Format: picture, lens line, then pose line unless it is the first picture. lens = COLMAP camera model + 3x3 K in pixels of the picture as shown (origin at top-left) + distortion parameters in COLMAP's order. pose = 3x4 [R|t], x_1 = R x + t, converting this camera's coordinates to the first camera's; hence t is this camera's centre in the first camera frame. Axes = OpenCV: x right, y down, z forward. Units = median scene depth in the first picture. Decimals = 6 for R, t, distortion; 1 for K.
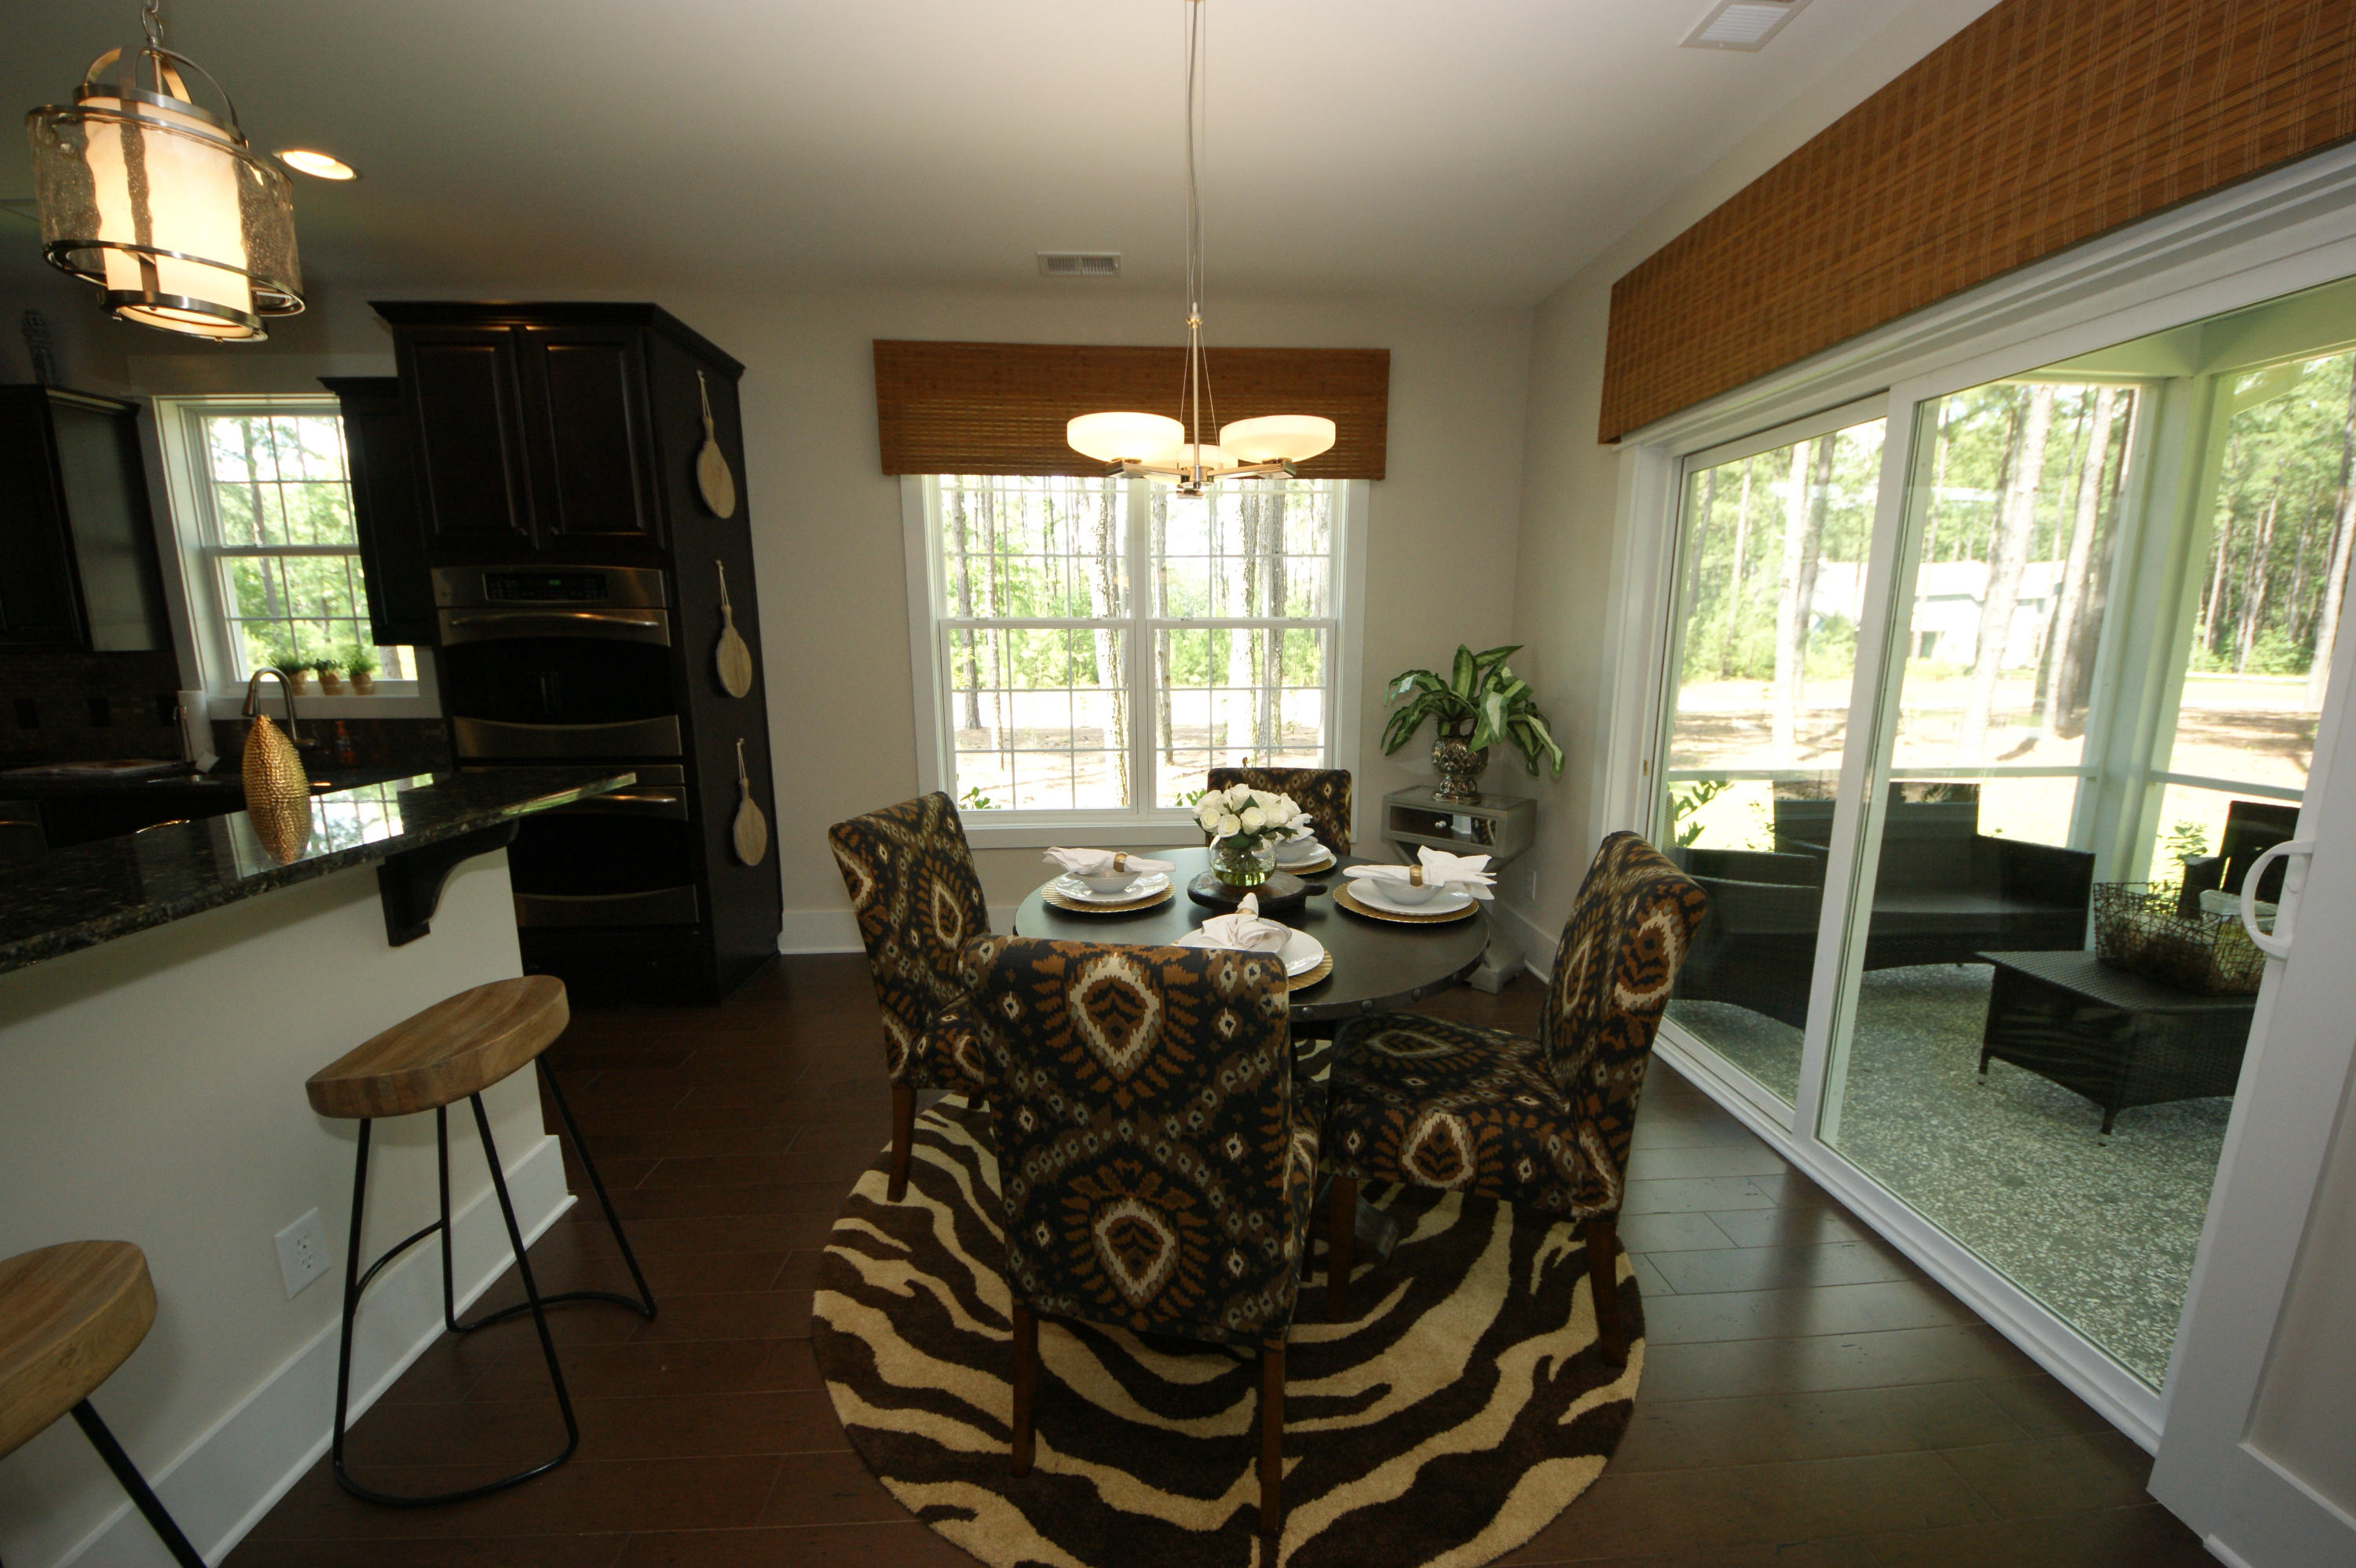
lens RADIAL K [[837.9, 0, 1176.7], [0, 837.9, 779.6], [0, 0, 1]] dist [0.020255, -0.012212]
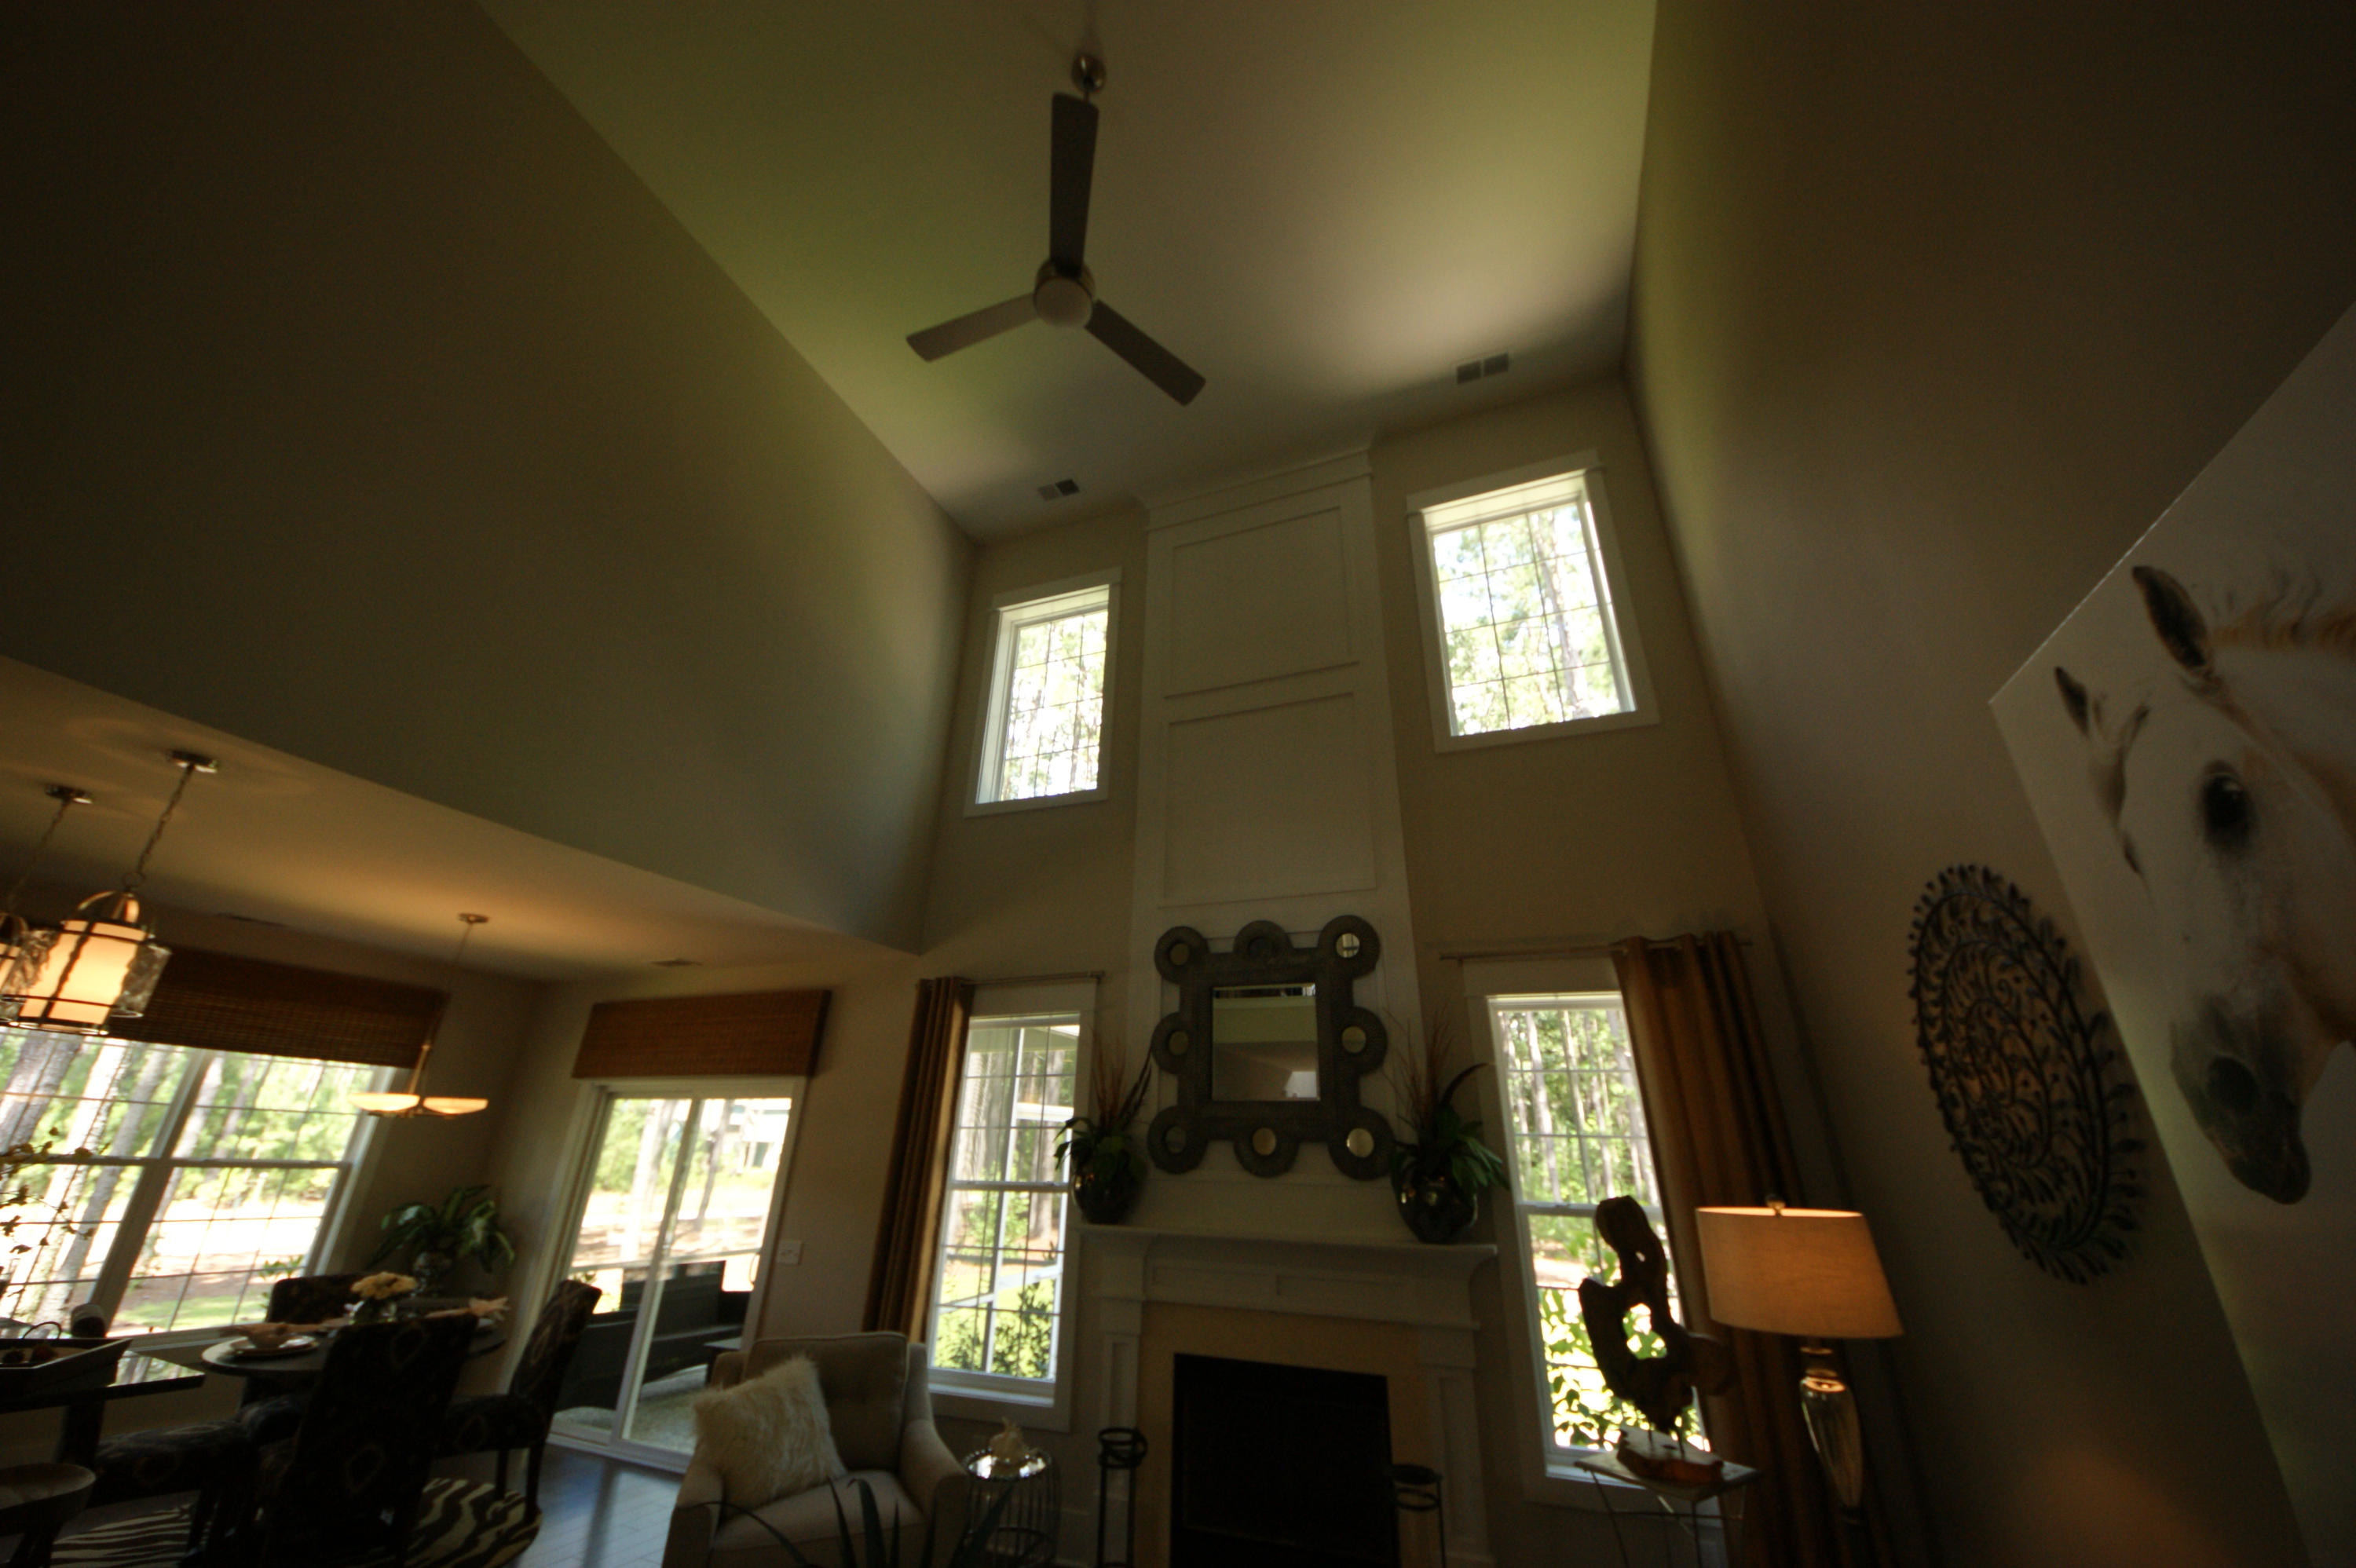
lens RADIAL K [[837.9, 0, 1176.7], [0, 837.9, 779.6], [0, 0, 1]] dist [0.020255, -0.012212]
pose [[0.416594, 0.380456, 0.825653, -1.412900], [0.126094, 0.875256, -0.466935, 0.176378], [-0.900305, 0.298632, 0.316653, -1.936324]]
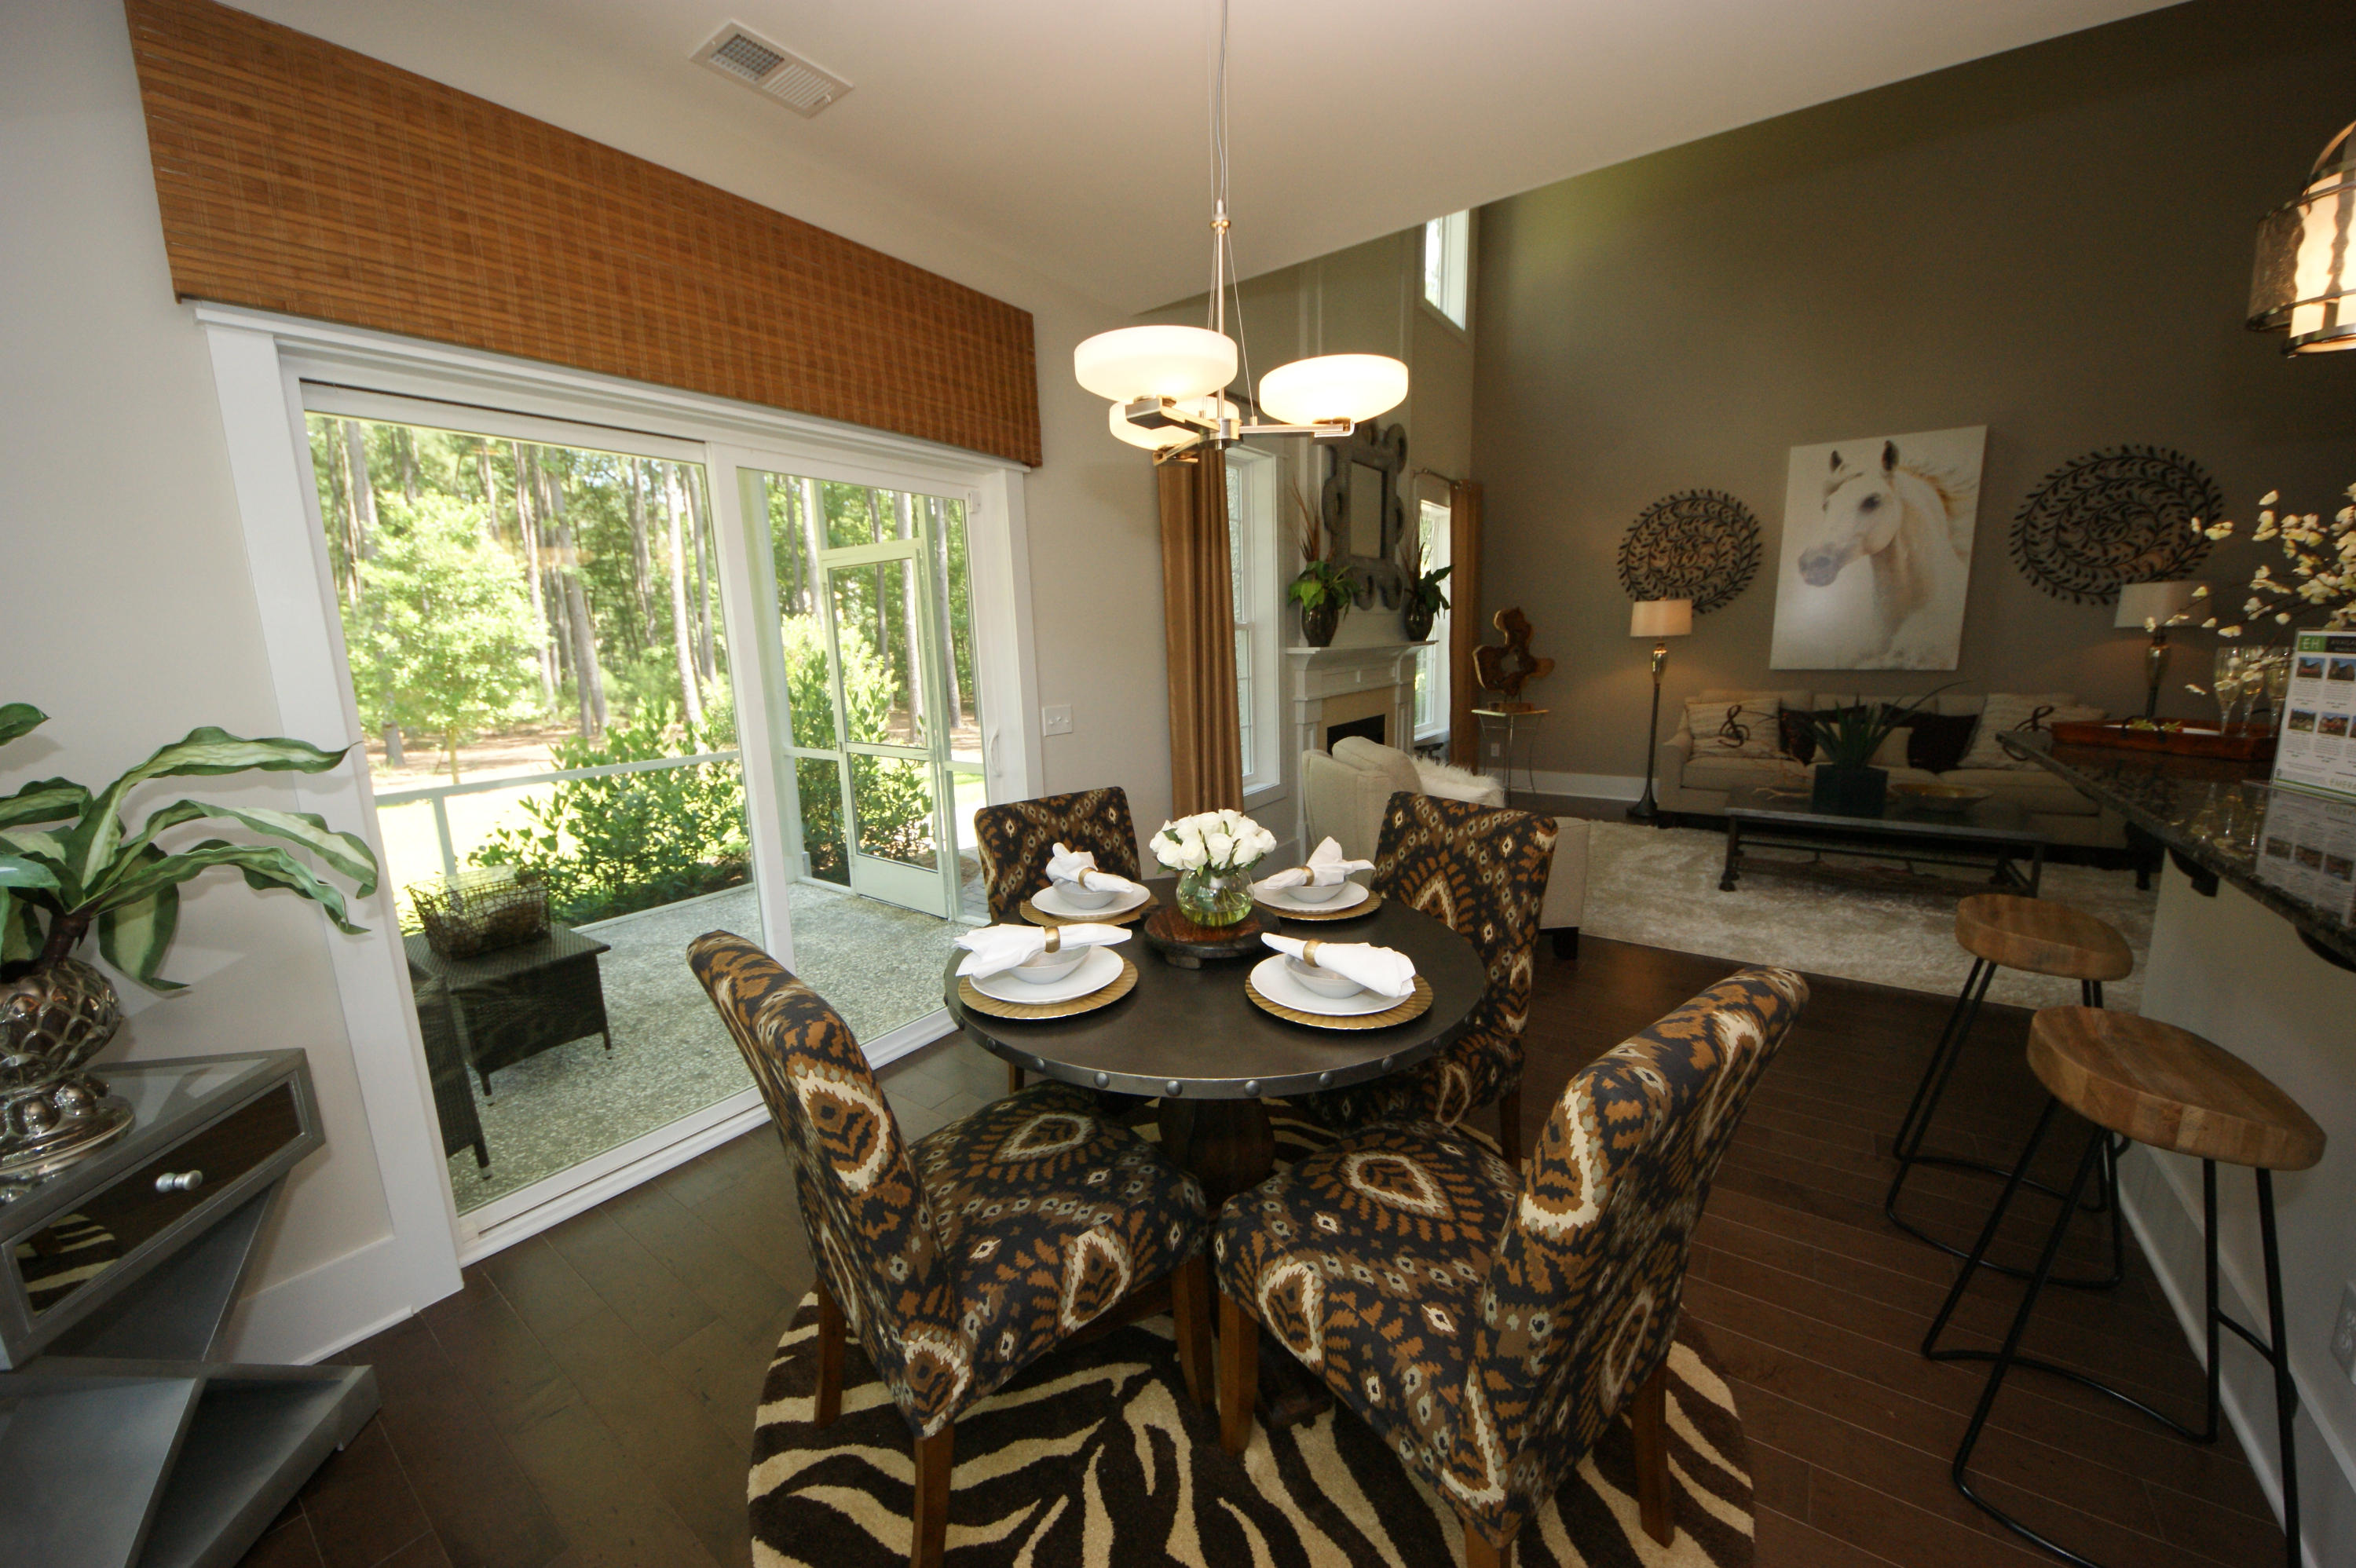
lens RADIAL K [[844.4, 0, 1162.1], [0, 844.4, 795.9], [0, 0, 1]] dist [-0.007601, -0.005925]
pose [[-0.770304, -0.089112, 0.631419, -0.479556], [0.138435, 0.943203, 0.301998, -0.308423], [-0.622468, 0.320041, -0.714217, 1.845847]]
